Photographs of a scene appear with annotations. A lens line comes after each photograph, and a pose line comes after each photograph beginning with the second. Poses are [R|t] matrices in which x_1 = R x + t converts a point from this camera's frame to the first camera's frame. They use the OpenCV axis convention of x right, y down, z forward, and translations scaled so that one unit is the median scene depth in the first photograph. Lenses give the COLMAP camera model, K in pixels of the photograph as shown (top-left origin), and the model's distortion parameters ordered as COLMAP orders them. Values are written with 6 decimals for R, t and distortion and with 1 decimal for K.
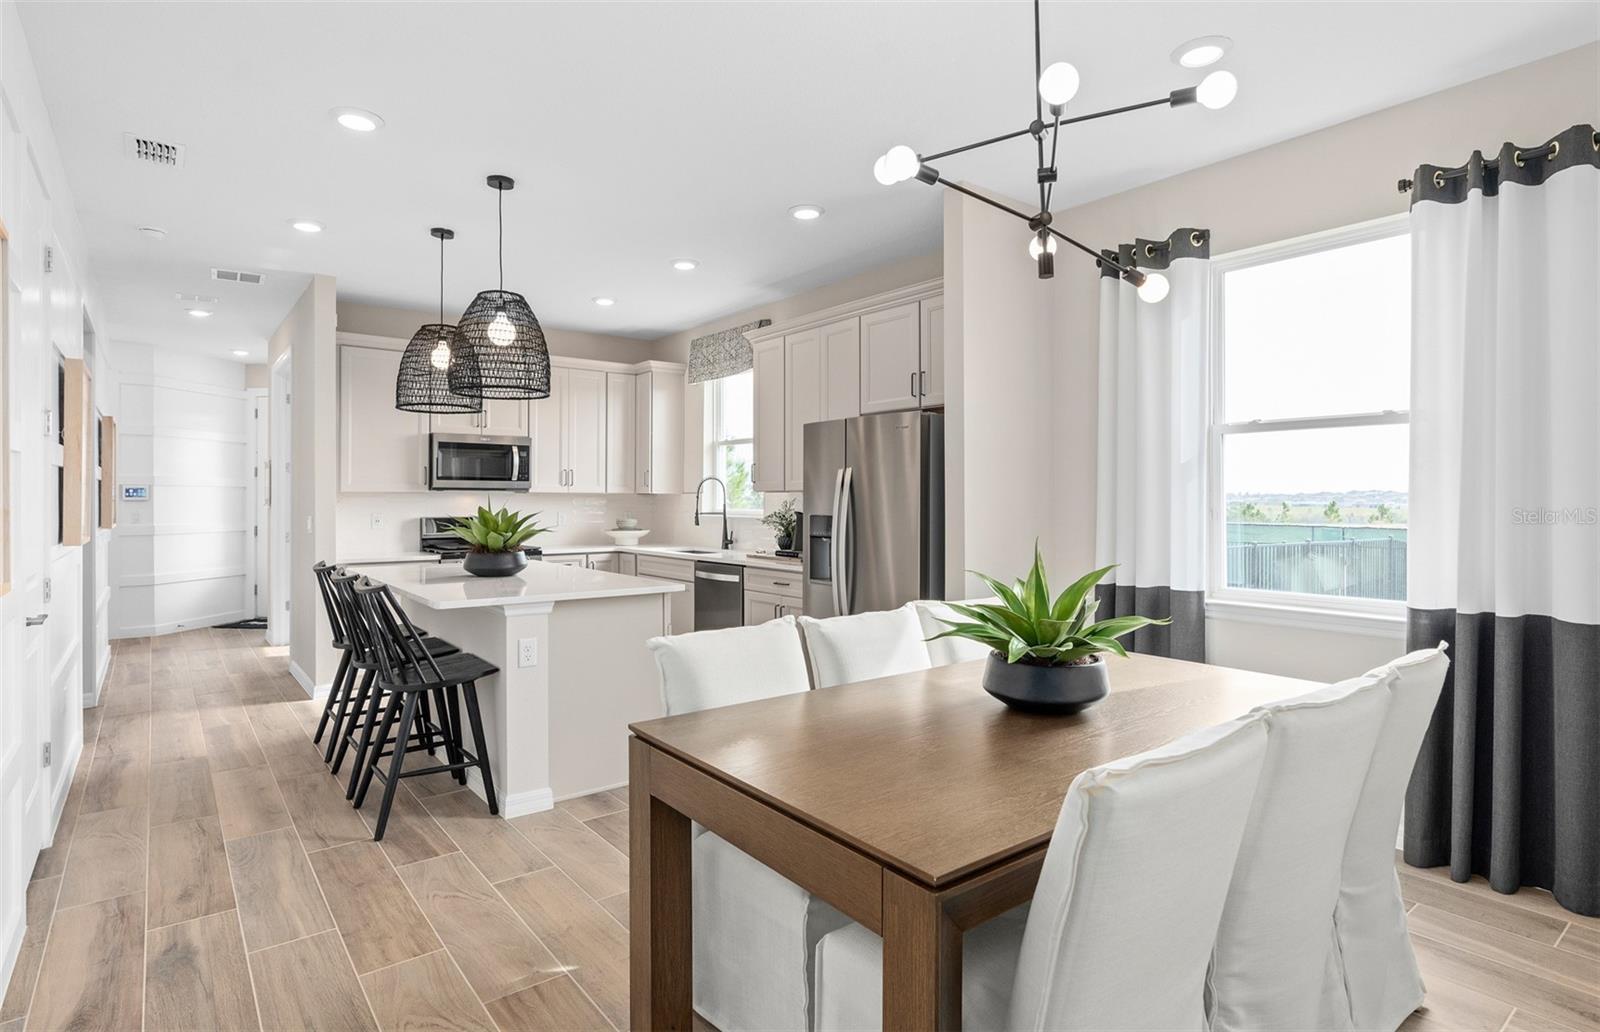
lens RADIAL K [[824.2, 0, 799.7], [0, 824.2, 493.1], [0, 0, 1]] dist [-0.007713, 0.000382]
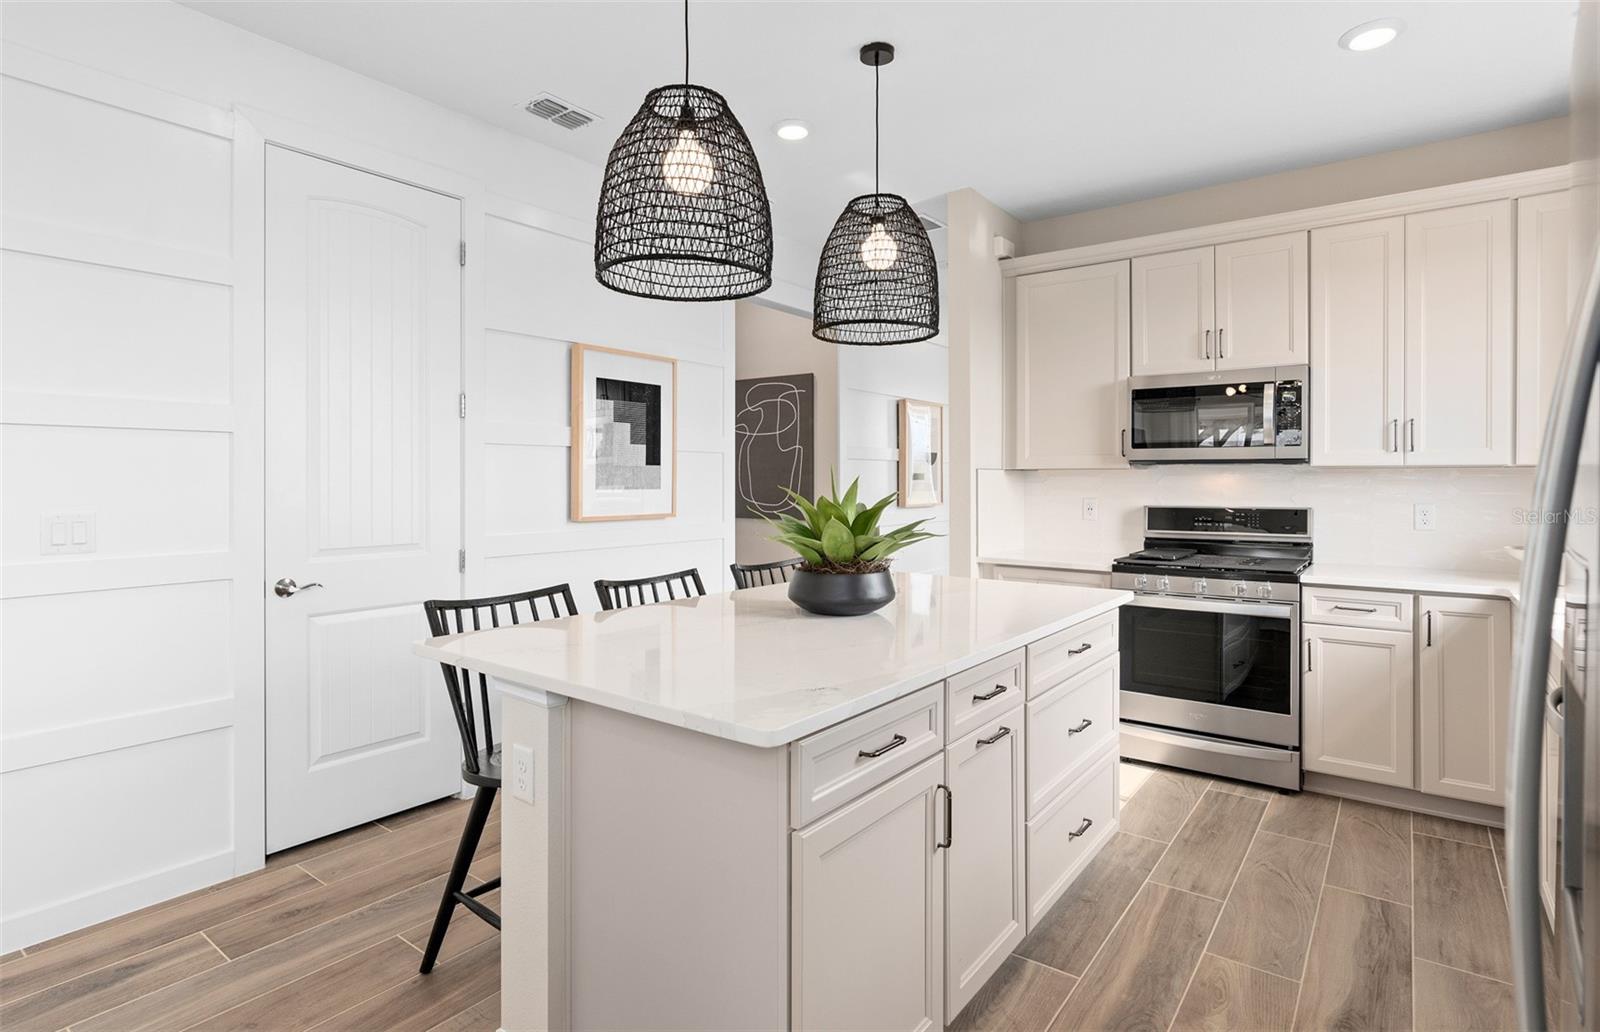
lens RADIAL K [[800.3, 0, 800.0], [0, 800.3, 485.5], [0, 0, 1]] dist [-0.004252, -0.000484]
pose [[0.250575, 0.006957, -0.968072, 0.106090], [0.004111, 0.999958, 0.008250, 0.006865], [0.968088, -0.006047, 0.250536, 0.586714]]
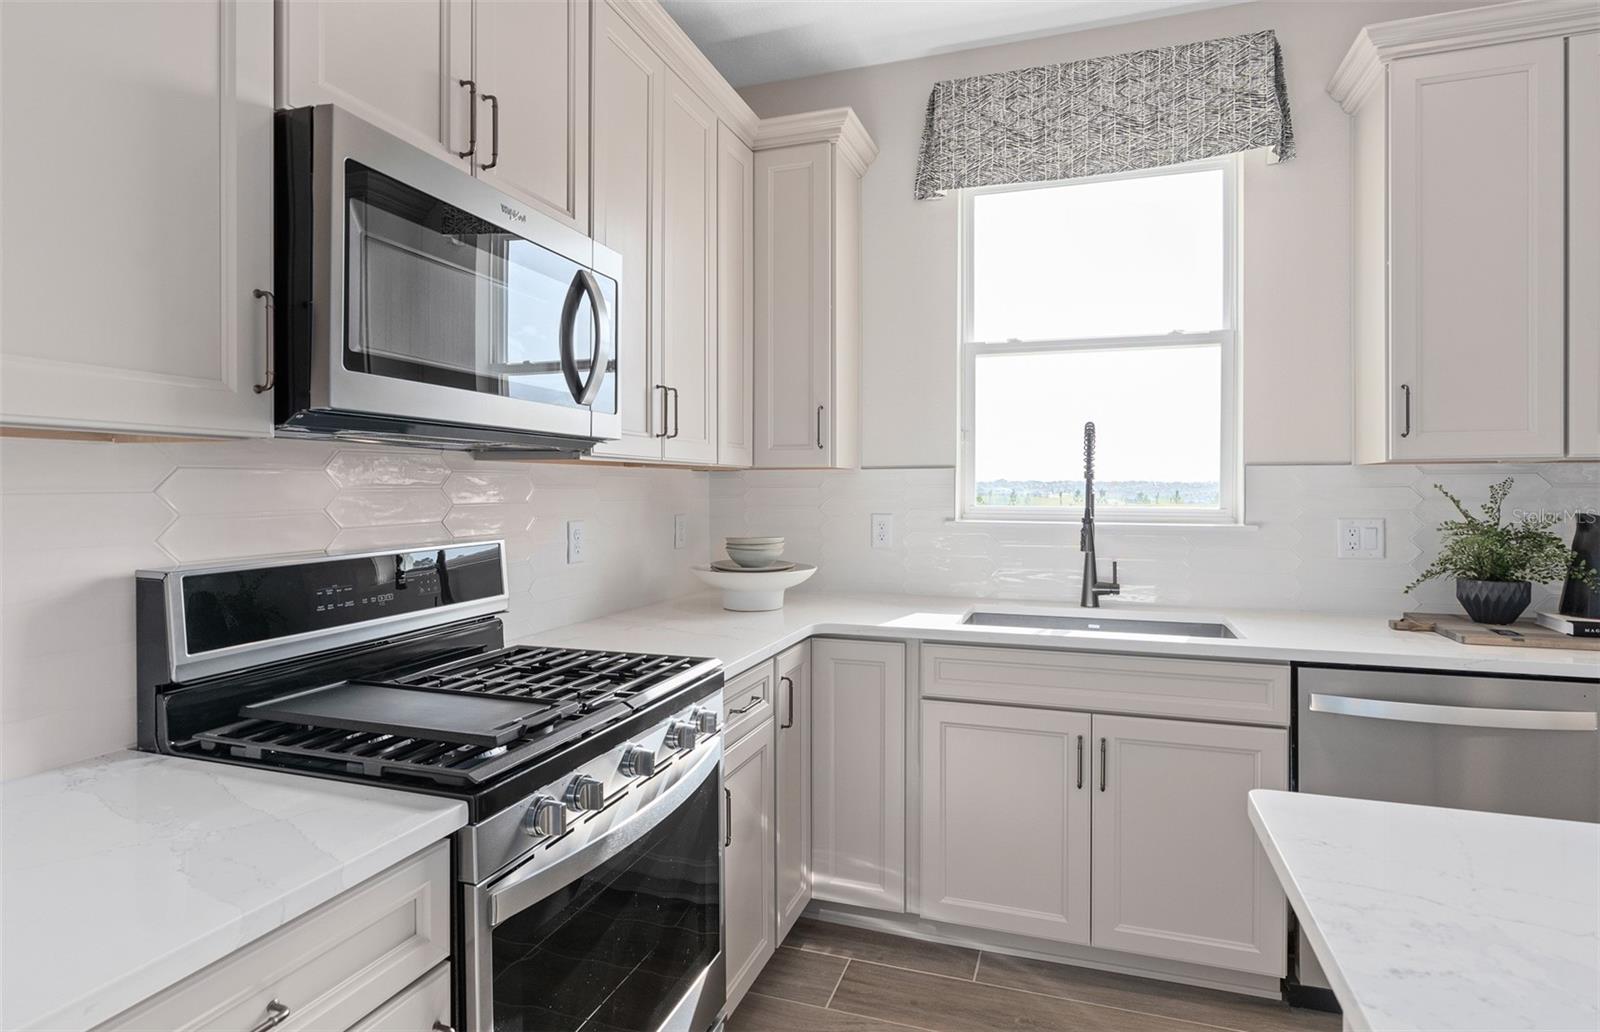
lens RADIAL K [[824.2, 0, 799.7], [0, 824.2, 493.1], [0, 0, 1]] dist [-0.007713, 0.000382]
pose [[0.836227, -0.004078, 0.548368, -0.456221], [-0.004231, 0.999895, 0.013888, 0.007965], [-0.548367, -0.013934, 0.836122, 0.794235]]
